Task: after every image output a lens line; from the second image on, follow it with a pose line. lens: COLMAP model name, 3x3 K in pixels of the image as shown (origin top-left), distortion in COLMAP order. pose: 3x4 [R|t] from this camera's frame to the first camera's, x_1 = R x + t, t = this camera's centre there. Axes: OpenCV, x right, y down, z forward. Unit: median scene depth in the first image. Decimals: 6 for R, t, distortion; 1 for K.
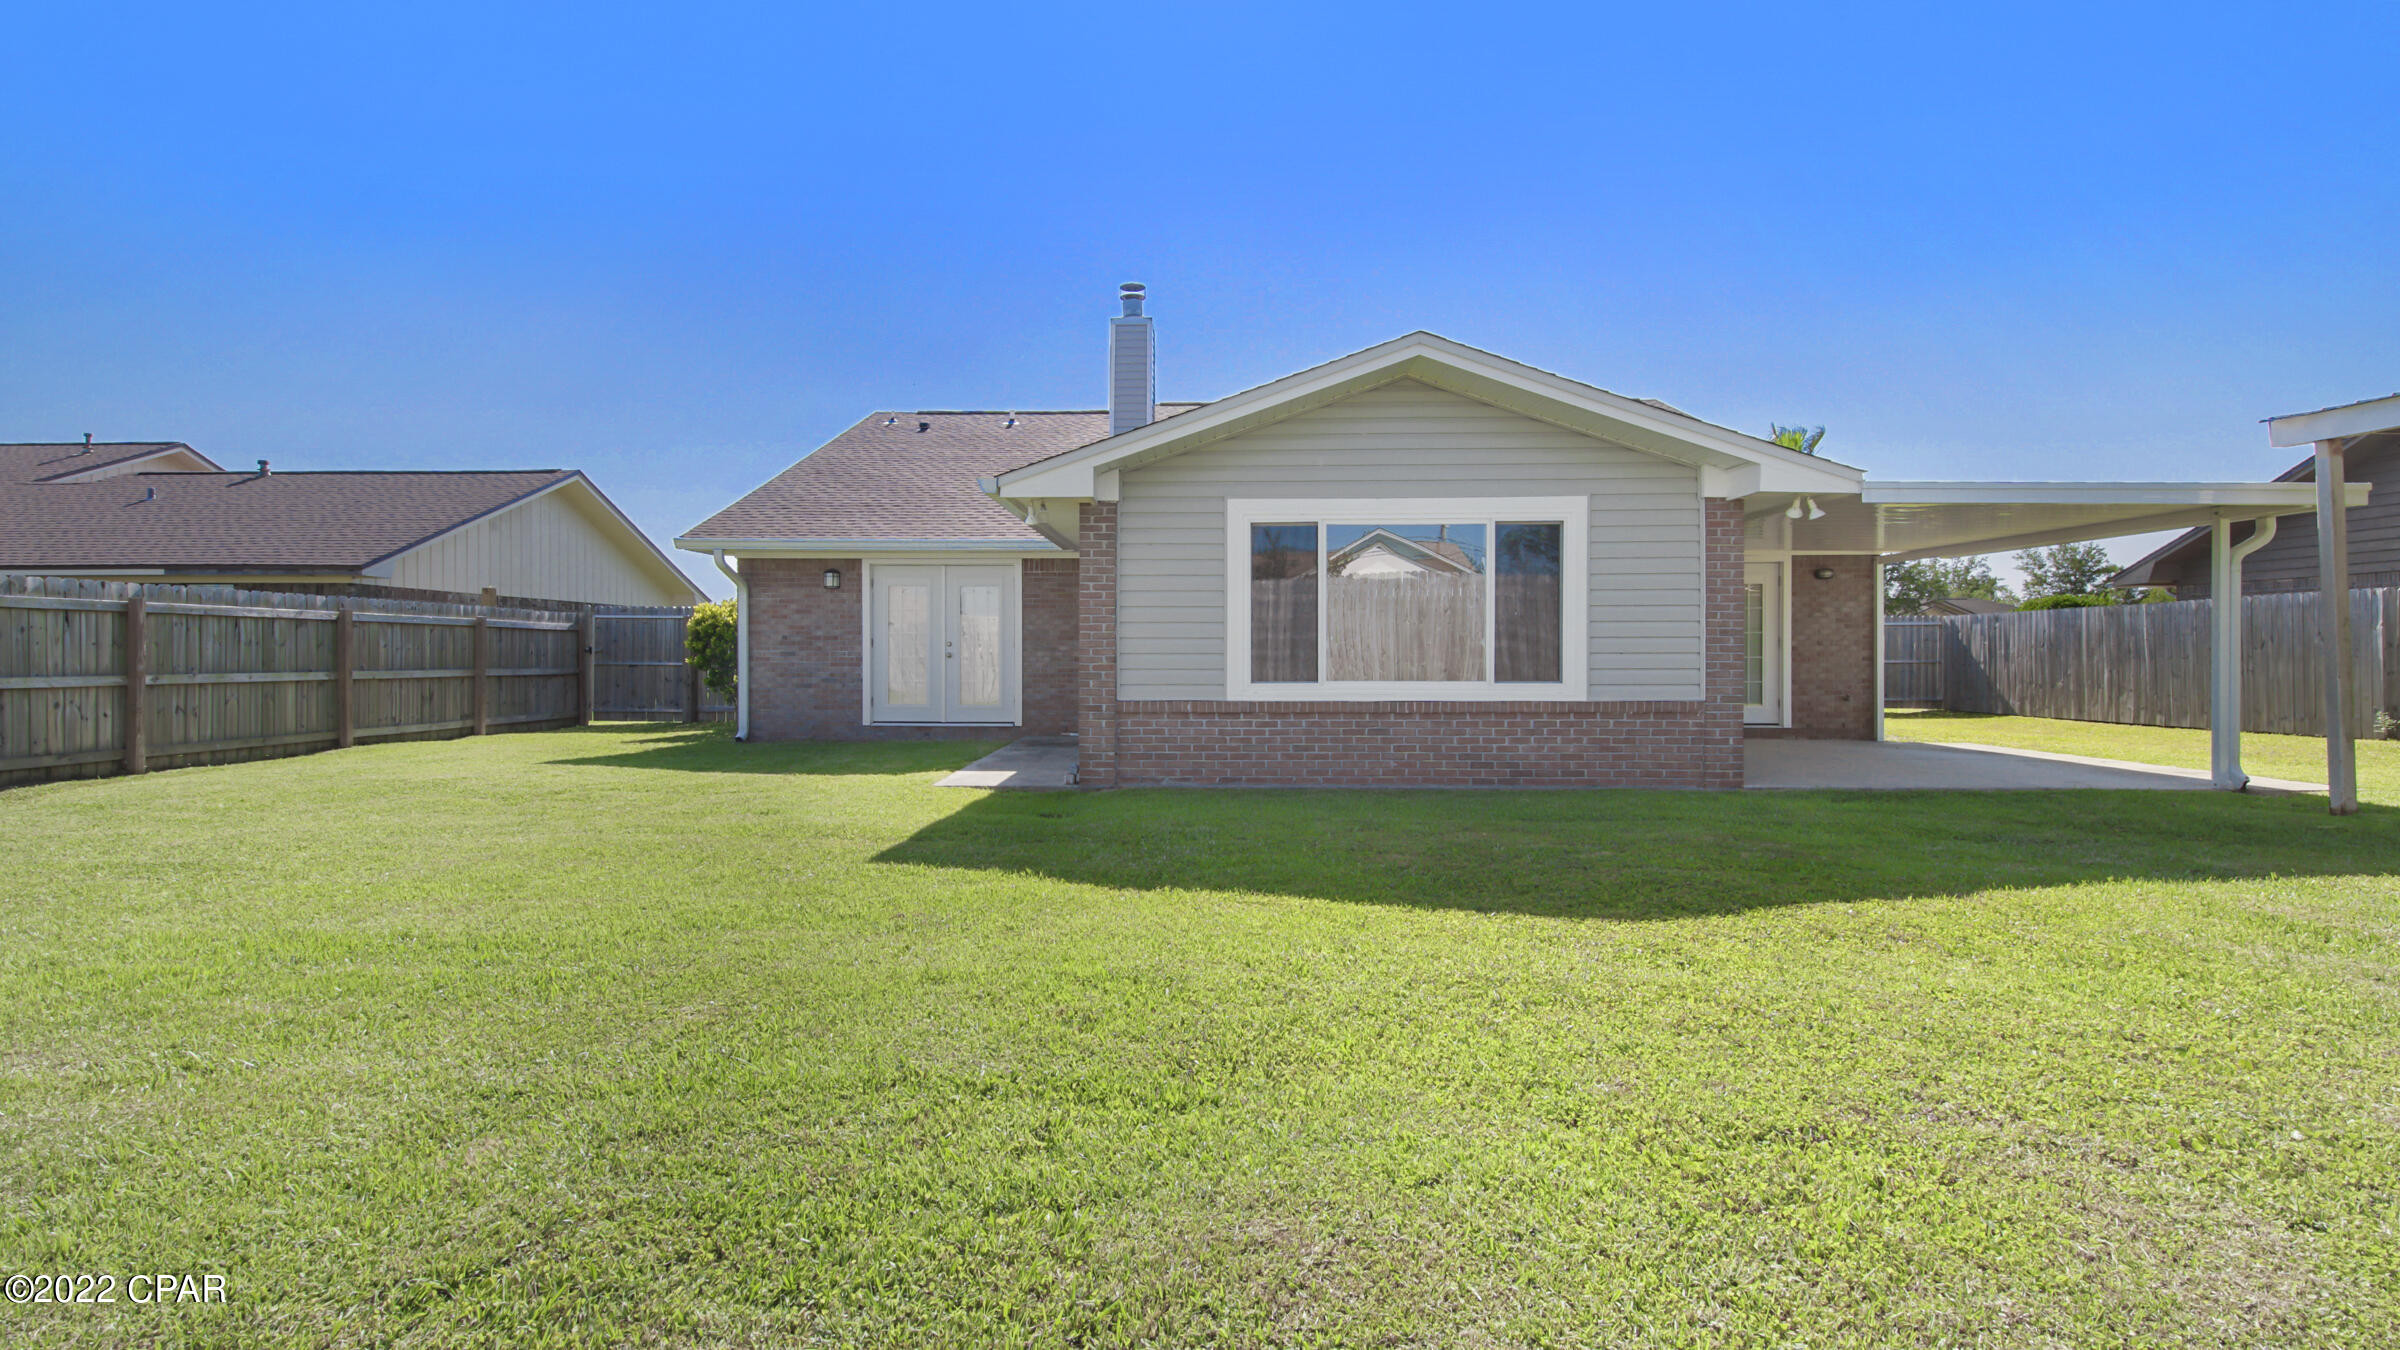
lens RADIAL K [[1092.9, 0, 1198.1], [0, 1092.9, 666.9], [0, 0, 1]] dist [0.055484, -0.029175]
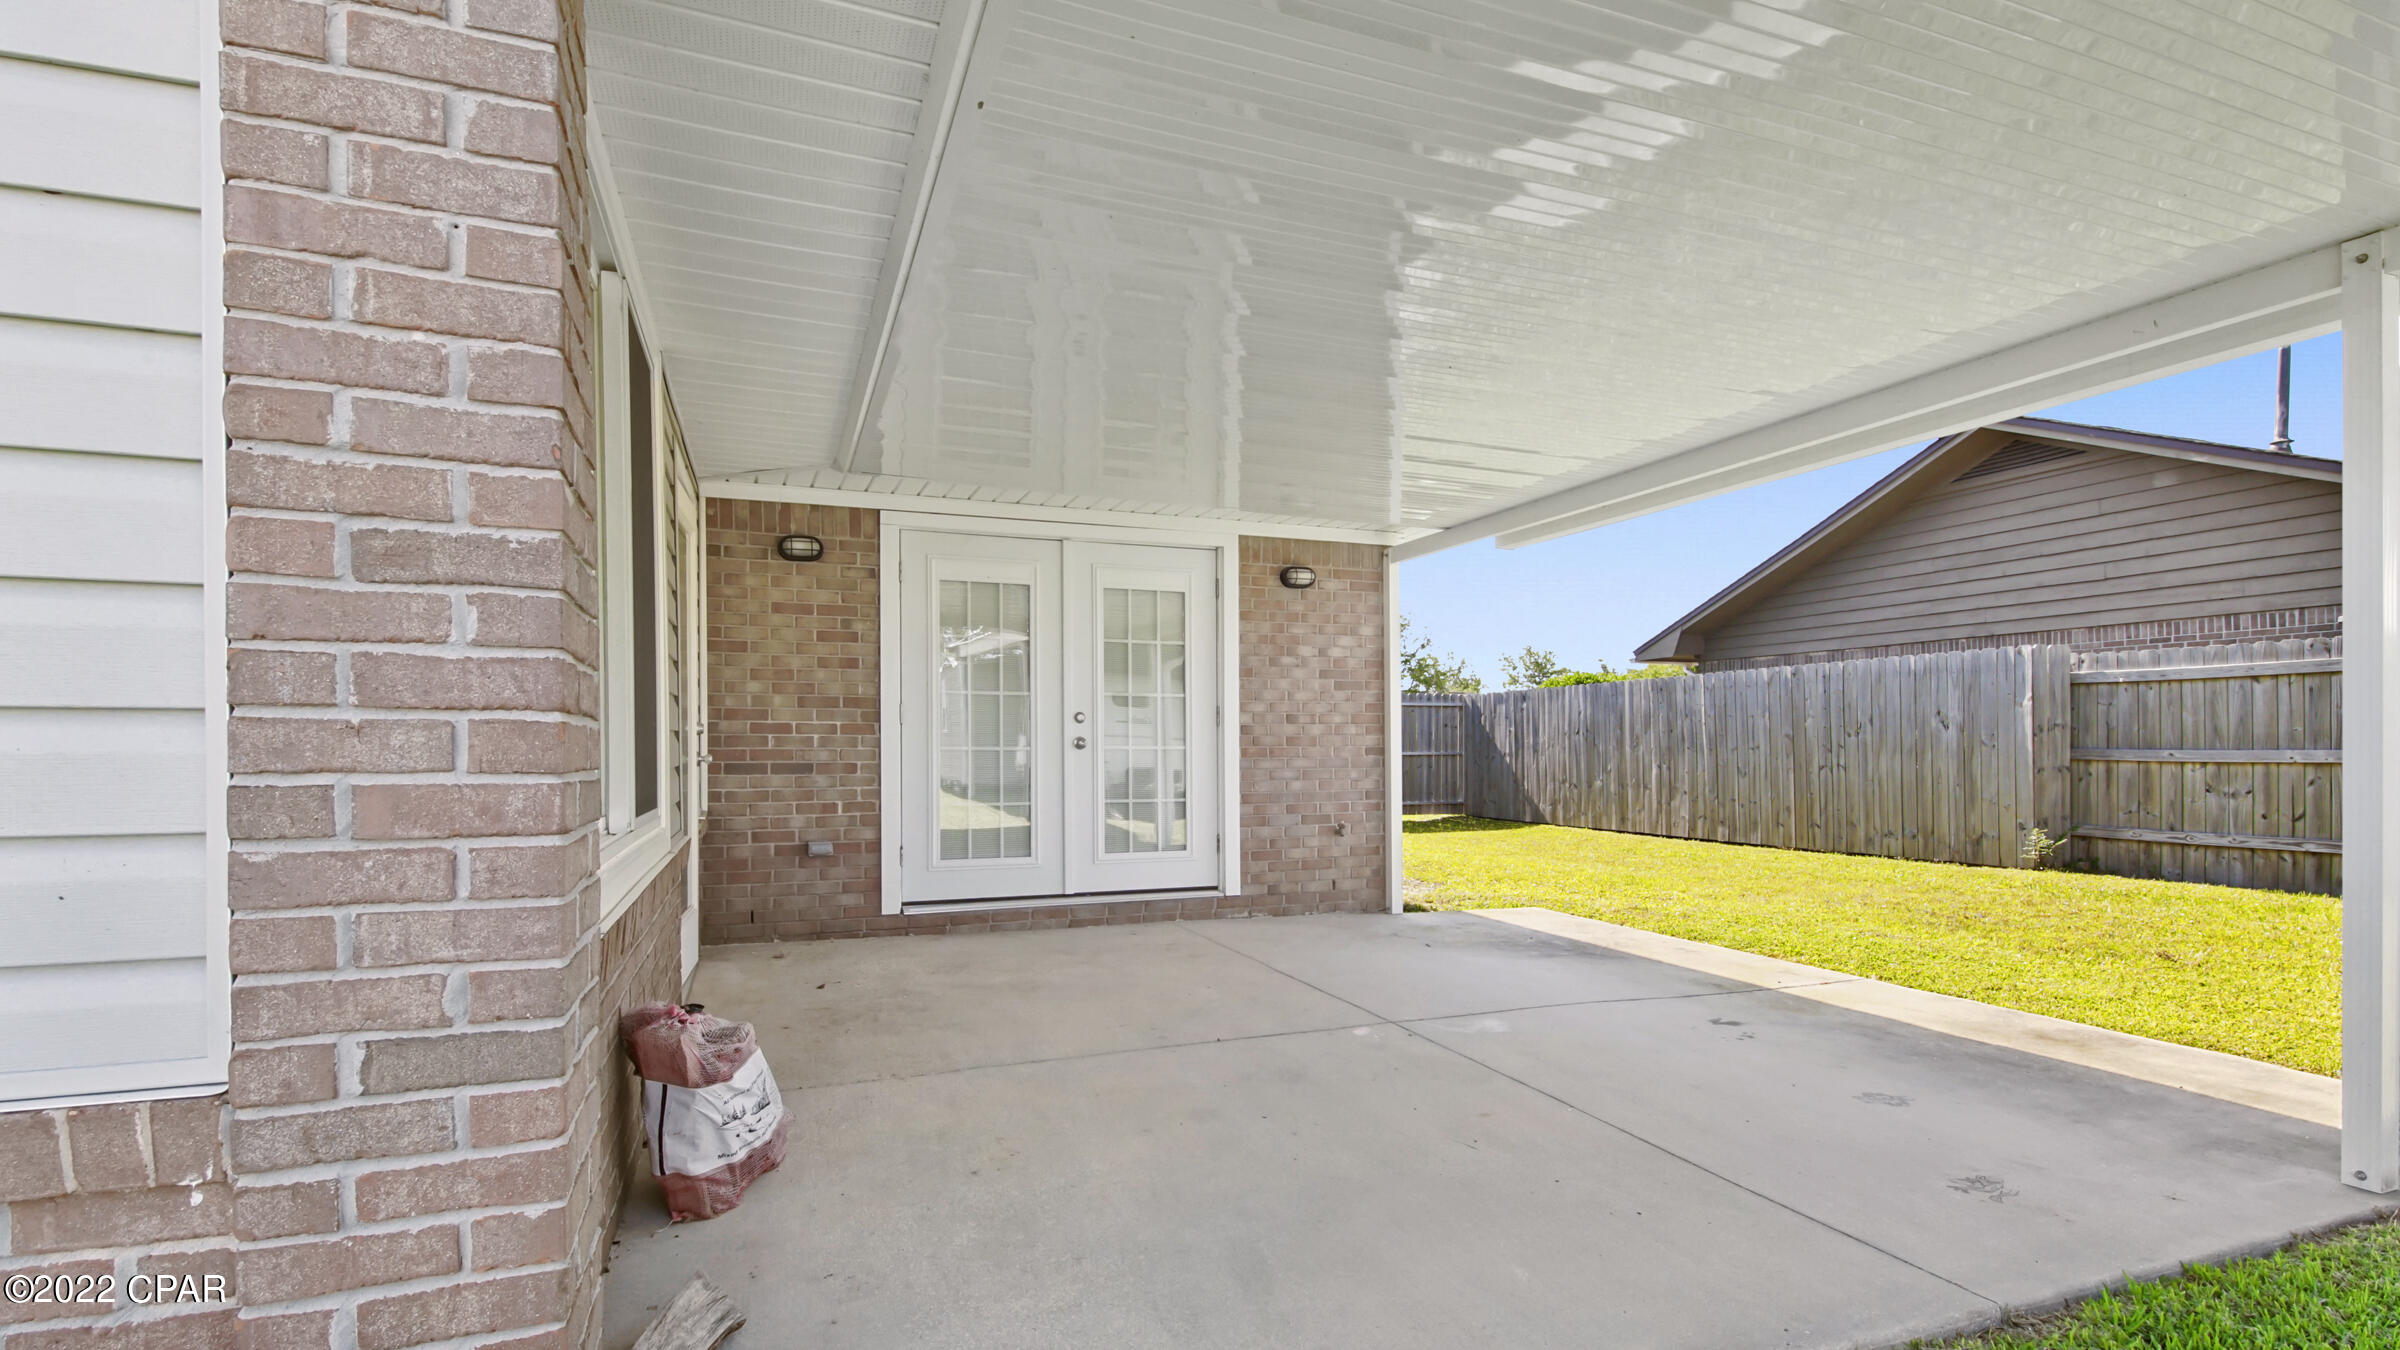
lens RADIAL K [[1123.1, 0, 1203.1], [0, 1123.1, 695.6], [0, 0, 1]] dist [0.033801, -0.000280]
pose [[0.927847, 0.016543, 0.372595, 0.311173], [0.004432, 0.998456, -0.055366, -0.003744], [-0.372935, 0.053022, 0.926341, 0.508278]]
